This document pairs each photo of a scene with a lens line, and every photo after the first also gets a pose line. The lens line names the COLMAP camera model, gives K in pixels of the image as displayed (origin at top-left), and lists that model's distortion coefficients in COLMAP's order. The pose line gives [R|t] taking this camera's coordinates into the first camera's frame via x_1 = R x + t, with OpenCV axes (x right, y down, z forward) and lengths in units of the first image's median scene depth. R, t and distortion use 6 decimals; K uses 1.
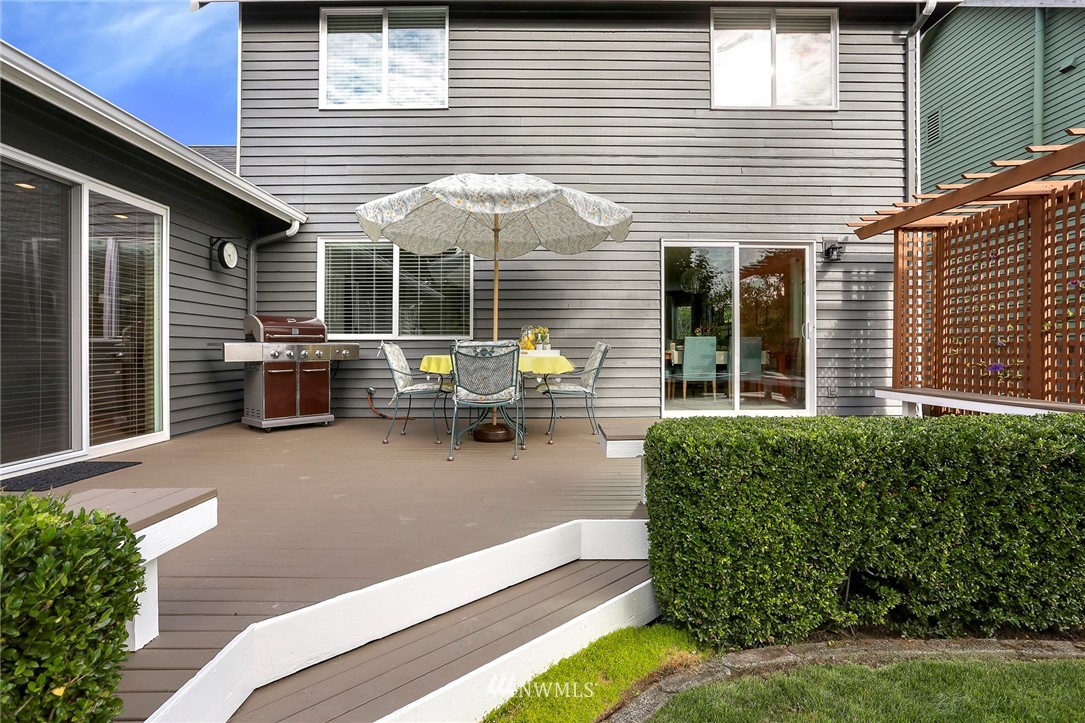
lens RADIAL K [[517.3, 0, 548.4], [0, 517.3, 354.5], [0, 0, 1]] dist [-0.052681, 0.023572]
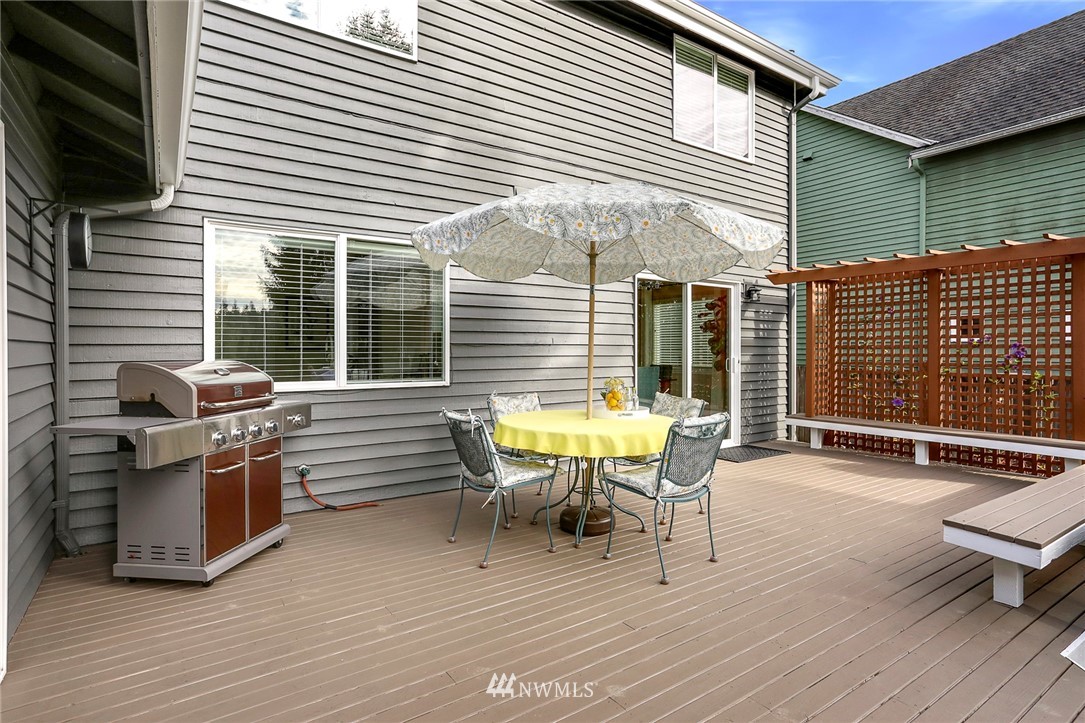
lens RADIAL K [[531.8, 0, 544.4], [0, 531.8, 359.9], [0, 0, 1]] dist [-0.038664, 0.026844]
pose [[0.846337, -0.006884, 0.532603, -0.431451], [0.005389, 0.999976, 0.004361, -0.066775], [-0.532620, -0.000821, 0.846354, 0.278682]]
